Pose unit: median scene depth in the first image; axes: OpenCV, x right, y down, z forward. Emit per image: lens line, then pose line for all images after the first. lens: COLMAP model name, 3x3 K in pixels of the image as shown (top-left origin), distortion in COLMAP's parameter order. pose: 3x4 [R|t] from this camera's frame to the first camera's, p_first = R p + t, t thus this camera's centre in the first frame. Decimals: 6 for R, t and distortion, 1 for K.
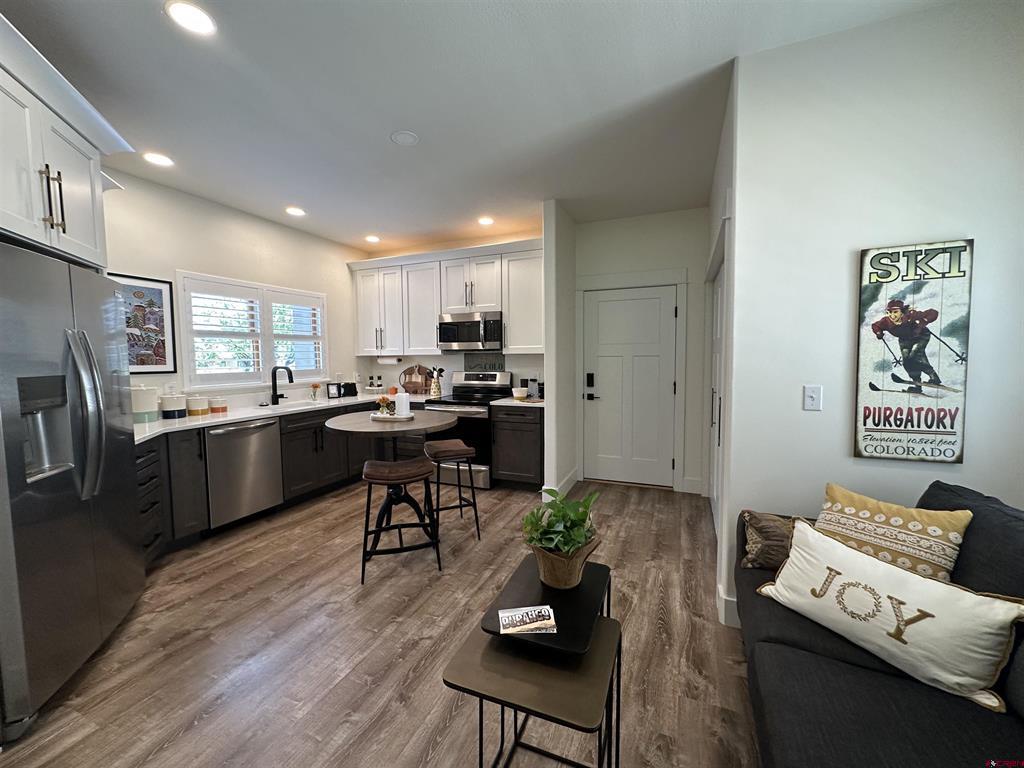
lens RADIAL K [[409.3, 0, 512.0], [0, 409.3, 384.0], [0, 0, 1]] dist [-0.001843, -0.000128]
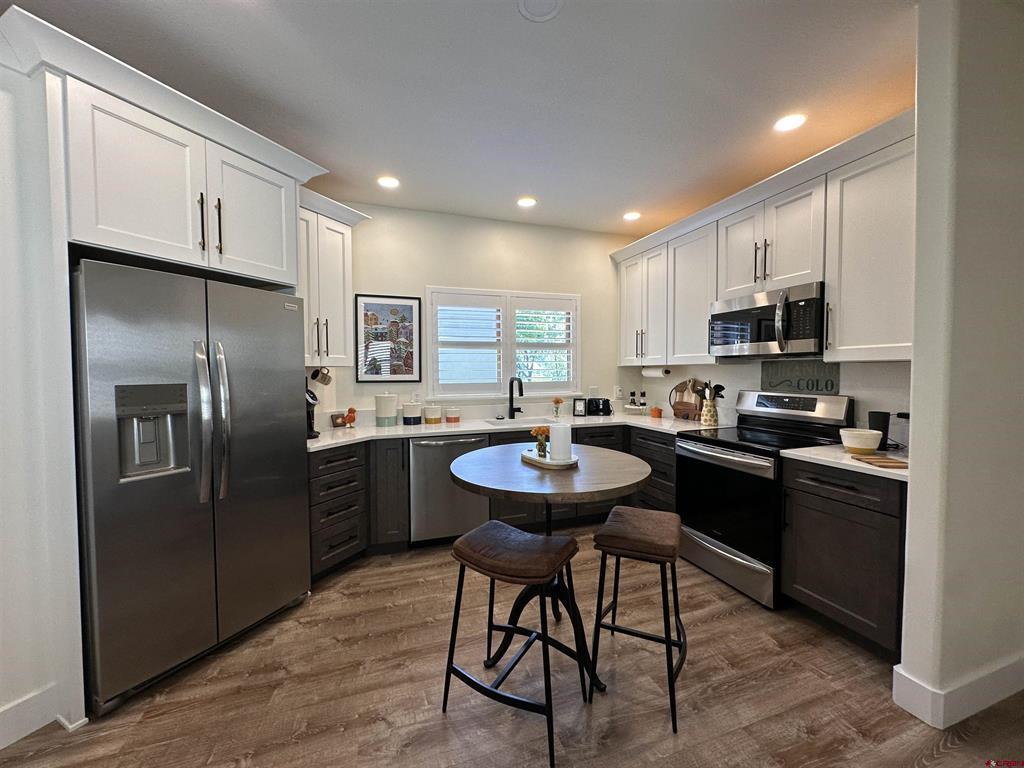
lens RADIAL K [[409.3, 0, 512.0], [0, 409.3, 384.0], [0, 0, 1]] dist [-0.001843, -0.000128]
pose [[0.668342, 0.030319, -0.743236, 0.110365], [-0.049793, 0.998751, -0.004034, -0.024413], [0.742186, 0.039704, 0.669017, 0.377369]]
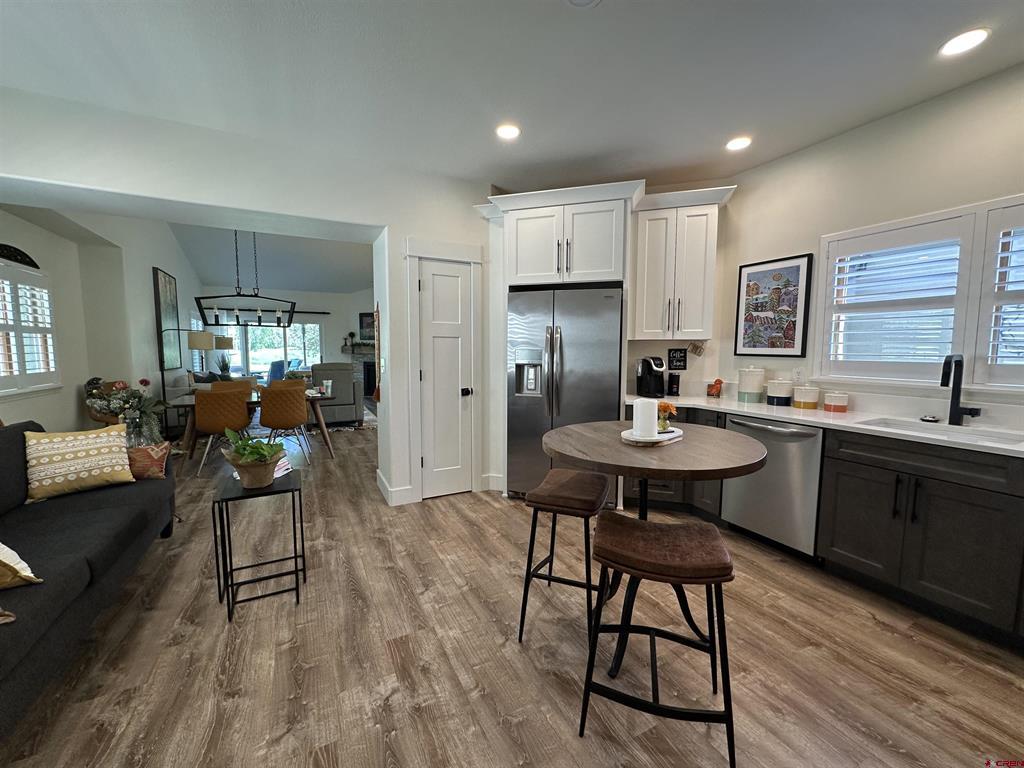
lens RADIAL K [[409.3, 0, 512.0], [0, 409.3, 384.0], [0, 0, 1]] dist [-0.001843, -0.000128]
pose [[-0.641694, 0.076125, -0.763174, 0.217635], [-0.046838, 0.989315, 0.138065, -0.051530], [0.765530, 0.124341, -0.631271, 0.888418]]
